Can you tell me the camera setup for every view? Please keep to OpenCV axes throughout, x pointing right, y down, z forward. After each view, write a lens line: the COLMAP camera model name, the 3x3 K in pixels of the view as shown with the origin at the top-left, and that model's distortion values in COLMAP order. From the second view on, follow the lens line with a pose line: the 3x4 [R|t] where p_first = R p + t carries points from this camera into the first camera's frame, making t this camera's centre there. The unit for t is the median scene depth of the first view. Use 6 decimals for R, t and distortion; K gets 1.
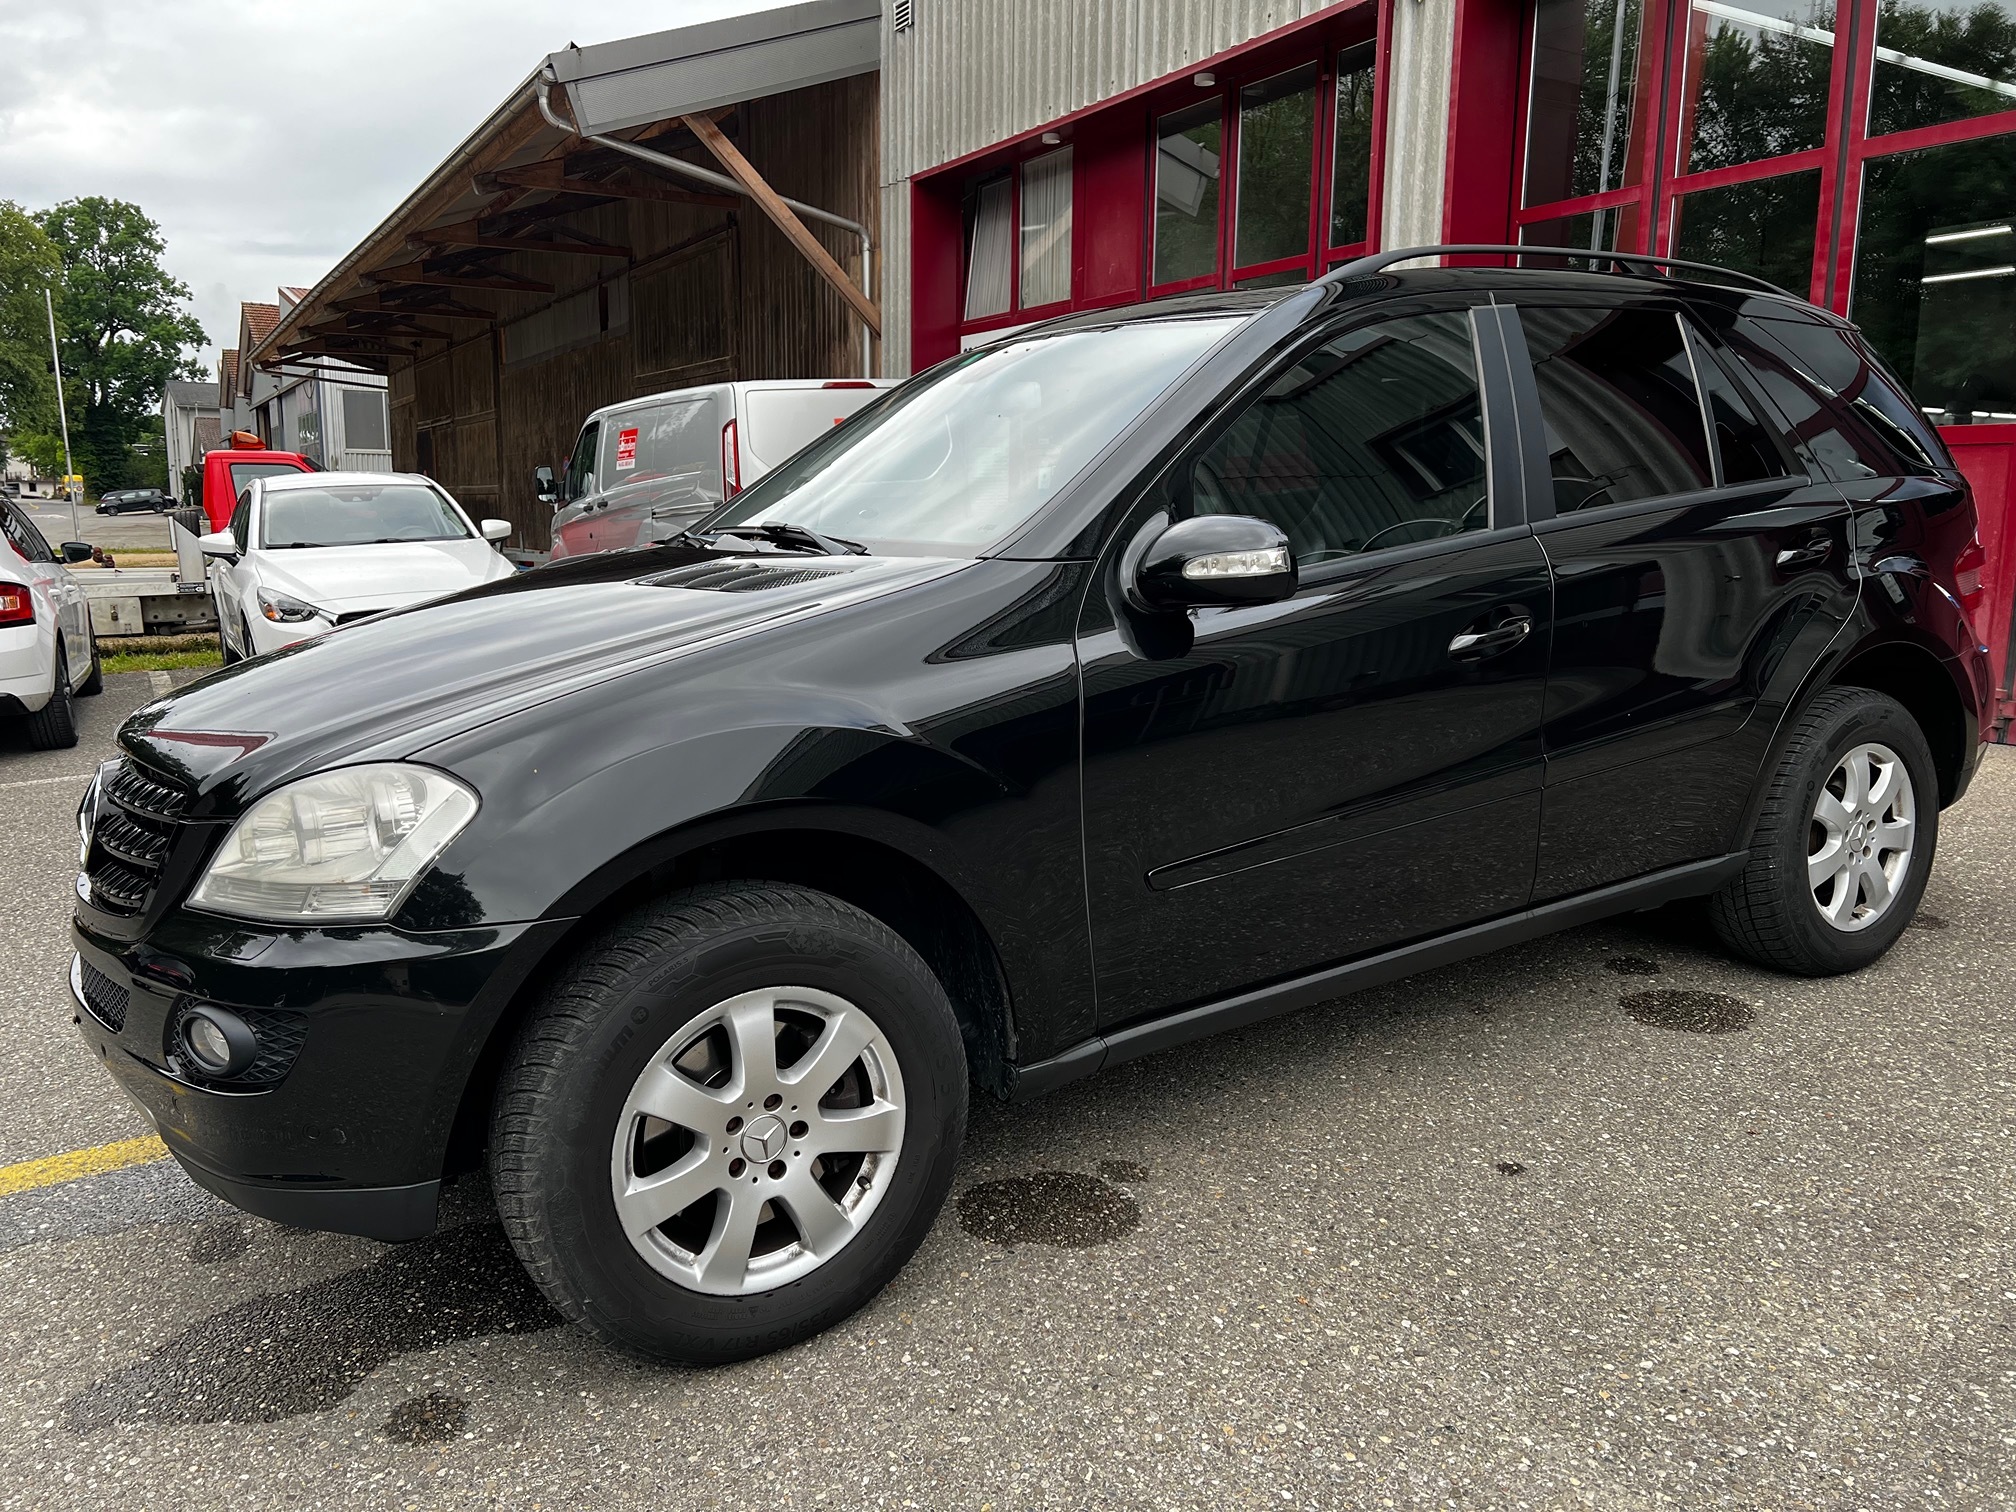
lens RADIAL K [[1509.9, 0, 1004.2], [0, 1509.9, 755.3], [0, 0, 1]] dist [0.052336, -0.060332]
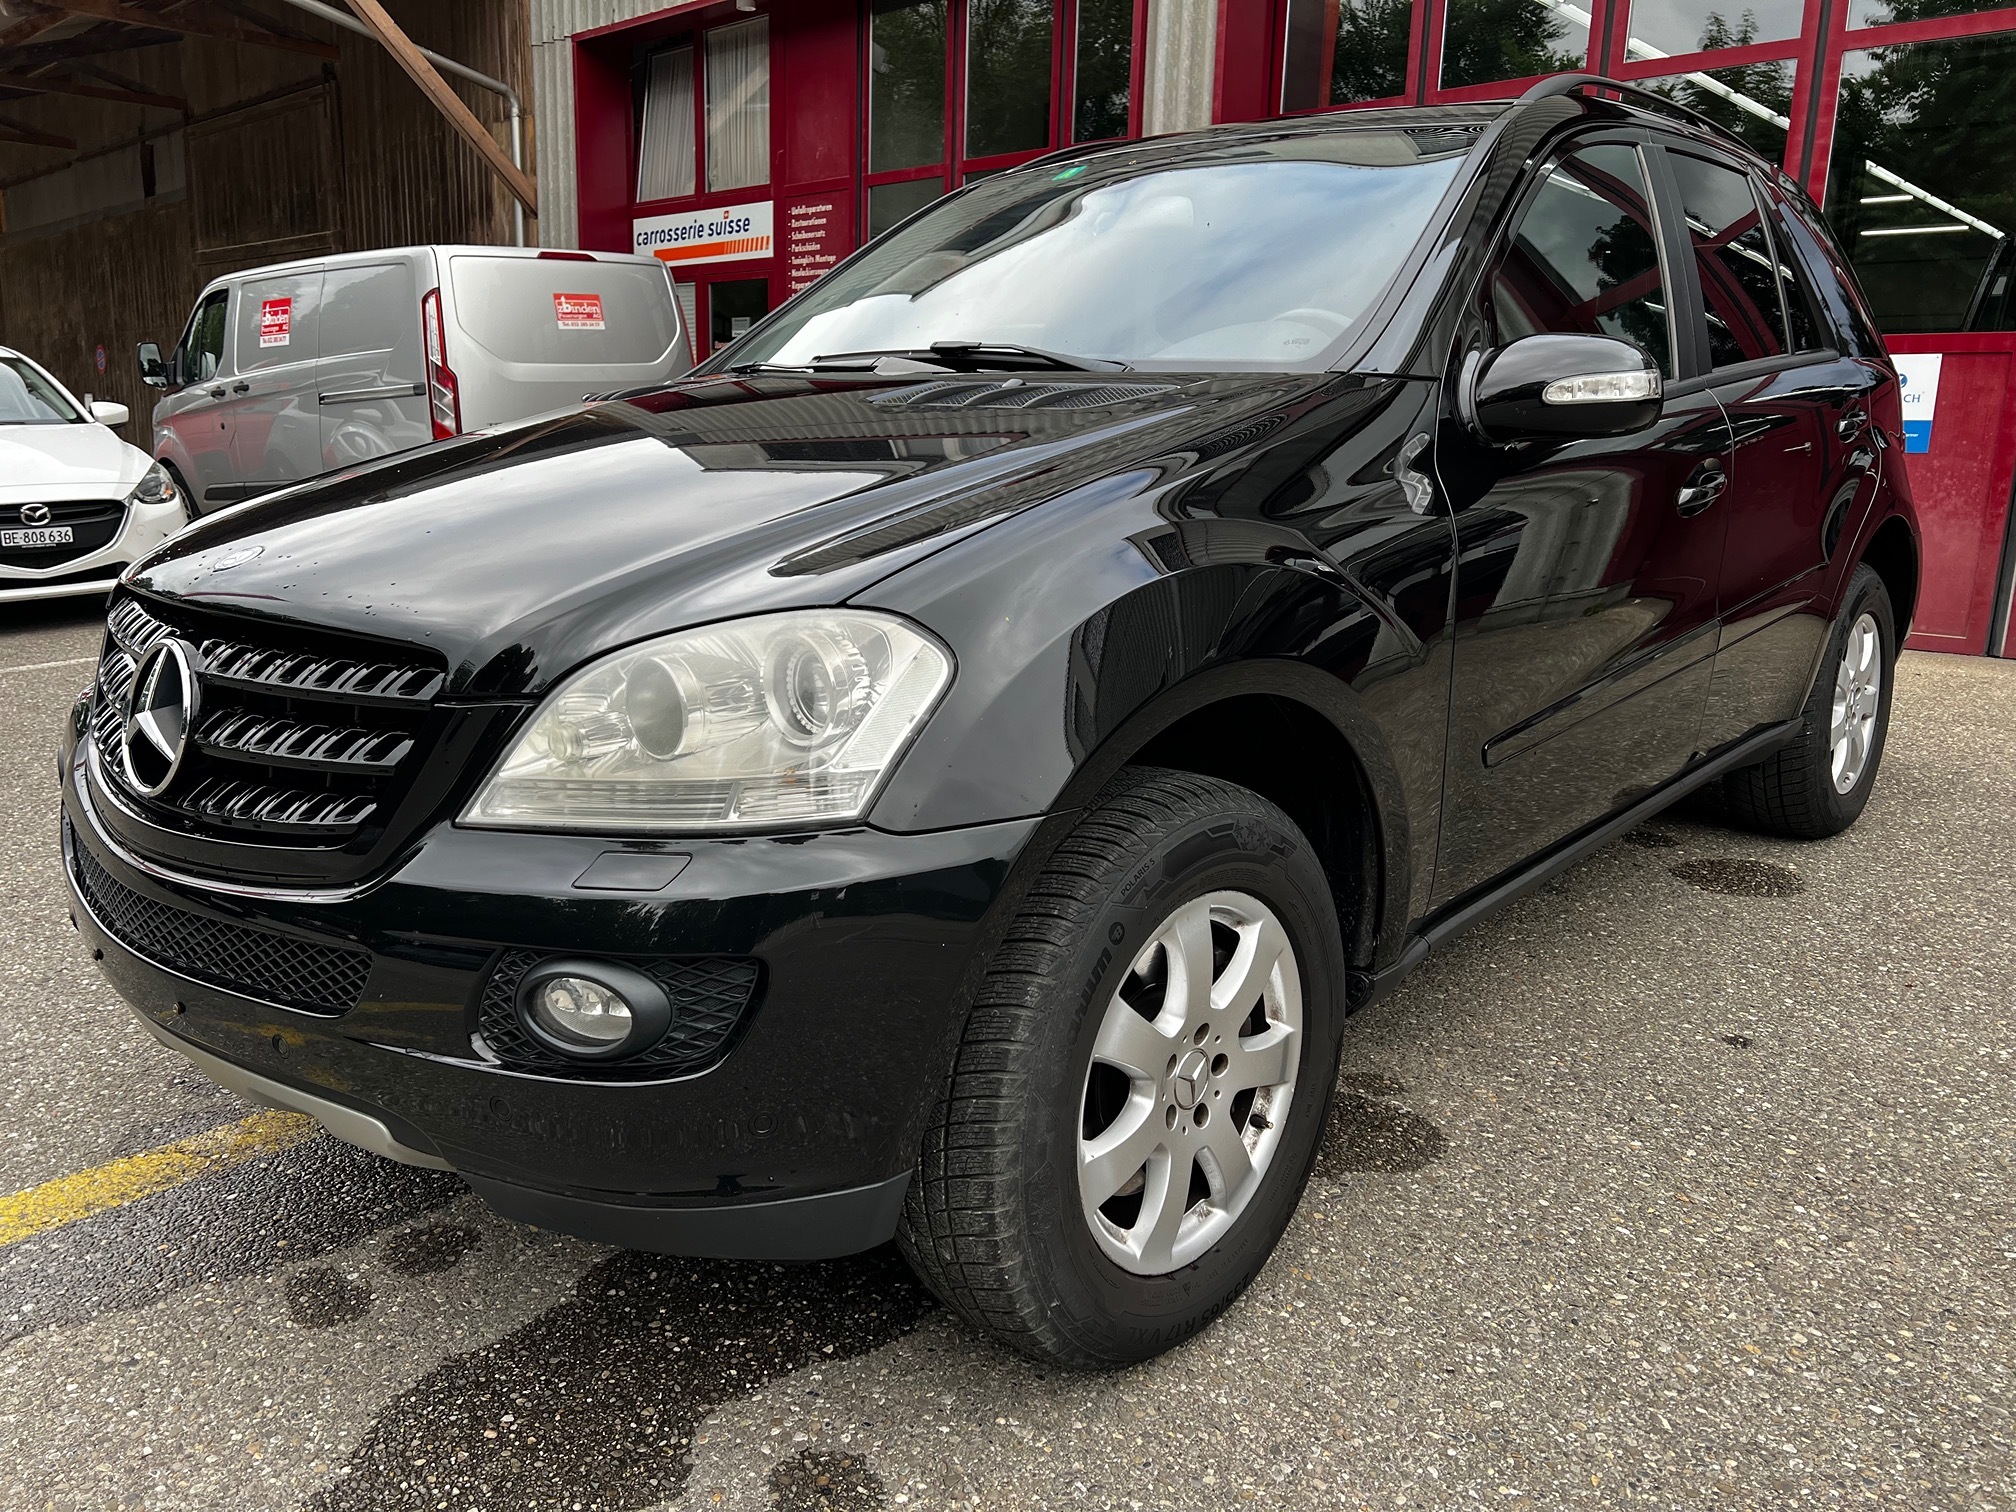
lens RADIAL K [[1509.9, 0, 1004.2], [0, 1509.9, 755.3], [0, 0, 1]] dist [0.052336, -0.060332]
pose [[0.959377, -0.037648, 0.279605, -0.112055], [0.024989, 0.998501, 0.048704, 0.009065], [-0.281020, -0.039739, 0.958879, 0.061158]]
